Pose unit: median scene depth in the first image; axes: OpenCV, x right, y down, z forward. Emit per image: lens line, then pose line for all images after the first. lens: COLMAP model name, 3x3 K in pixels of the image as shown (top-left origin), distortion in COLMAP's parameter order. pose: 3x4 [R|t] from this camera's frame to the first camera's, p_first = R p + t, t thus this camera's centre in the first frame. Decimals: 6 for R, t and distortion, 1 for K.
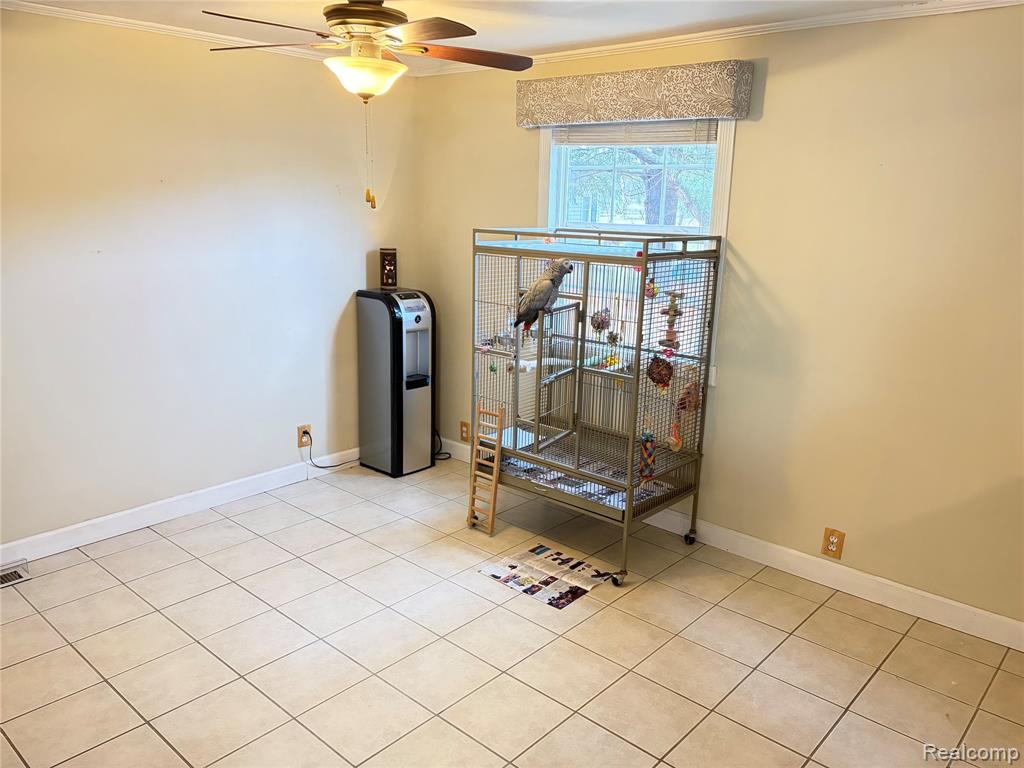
lens RADIAL K [[771.5, 0, 517.2], [0, 771.5, 381.8], [0, 0, 1]] dist [0.056093, -0.054354]
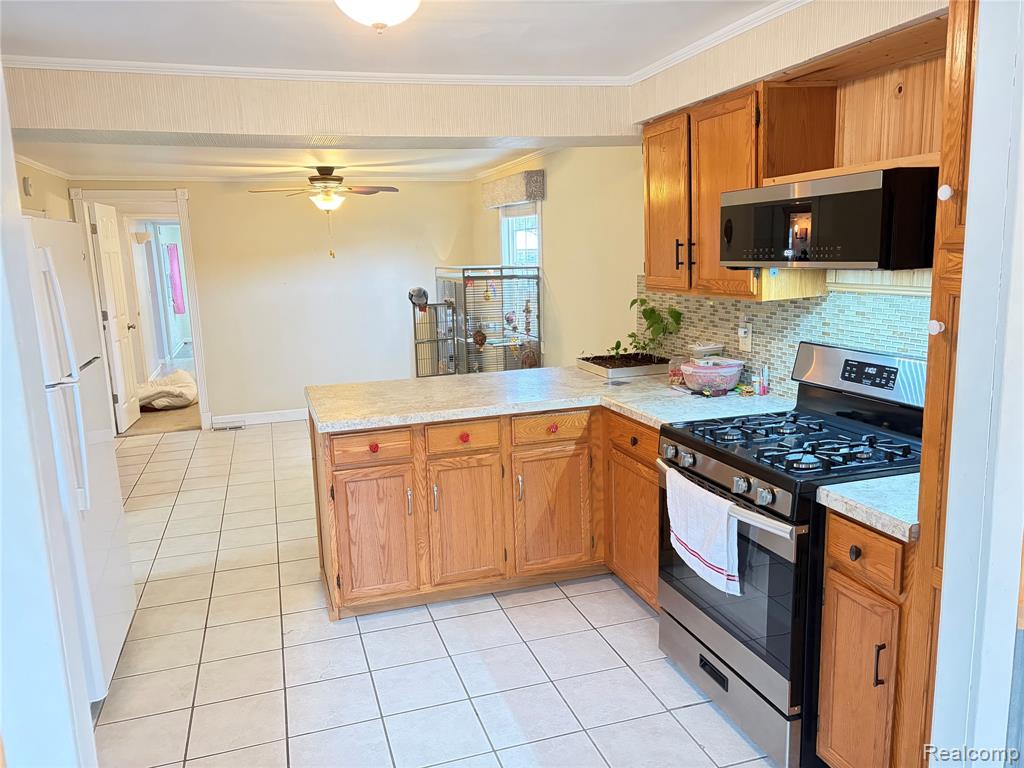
lens RADIAL K [[771.5, 0, 512.4], [0, 771.5, 384.1], [0, 0, 1]] dist [0.056093, -0.054354]
pose [[0.863720, 0.040446, -0.502346, 1.073525], [-0.070955, 0.996605, -0.041757, 0.150130], [0.498952, 0.071711, 0.863658, -0.503410]]
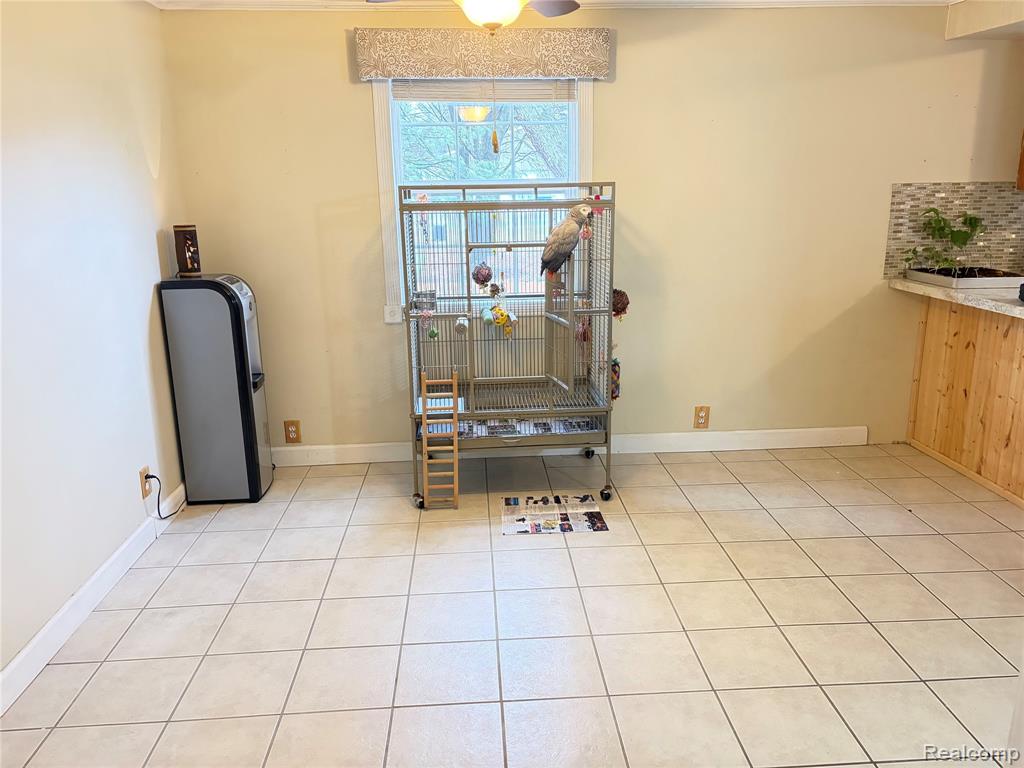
lens RADIAL K [[771.5, 0, 514.4], [0, 771.5, 376.7], [0, 0, 1]] dist [0.056093, -0.054354]
pose [[0.705791, -0.204844, 0.678158, -0.644291], [0.196454, 0.976332, 0.090450, -0.034482], [-0.680635, 0.069388, 0.729329, 0.256863]]
